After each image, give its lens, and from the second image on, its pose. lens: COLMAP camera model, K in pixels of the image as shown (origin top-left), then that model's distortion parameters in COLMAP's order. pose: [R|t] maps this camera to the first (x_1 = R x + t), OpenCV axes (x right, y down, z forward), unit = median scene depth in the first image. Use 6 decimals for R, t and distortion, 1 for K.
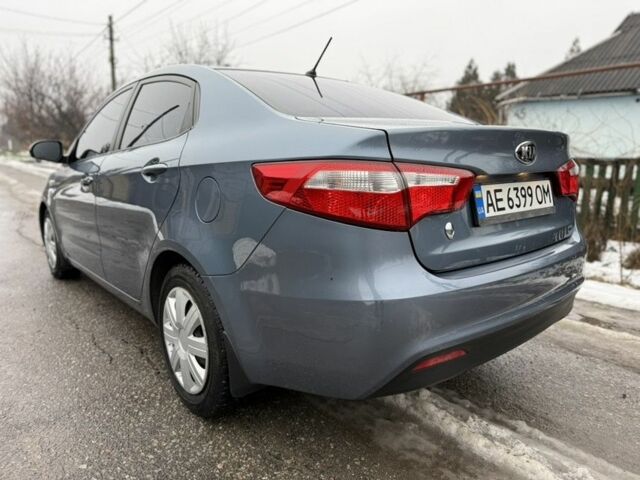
lens RADIAL K [[456.3, 0, 313.6], [0, 456.3, 241.2], [0, 0, 1]] dist [0.084196, -0.123172]
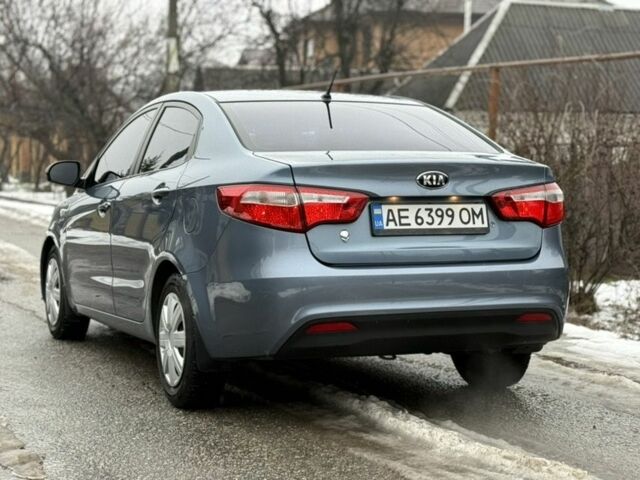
lens RADIAL K [[1483.2, 0, 320.0], [0, 1483.2, 240.0], [0, 0, 1]] dist [0.227304, -0.106214]
pose [[0.953667, 0.017141, -0.300376, 1.268261], [-0.058451, 0.989909, -0.129089, 0.459731], [0.295132, 0.140665, 0.945045, -2.608944]]
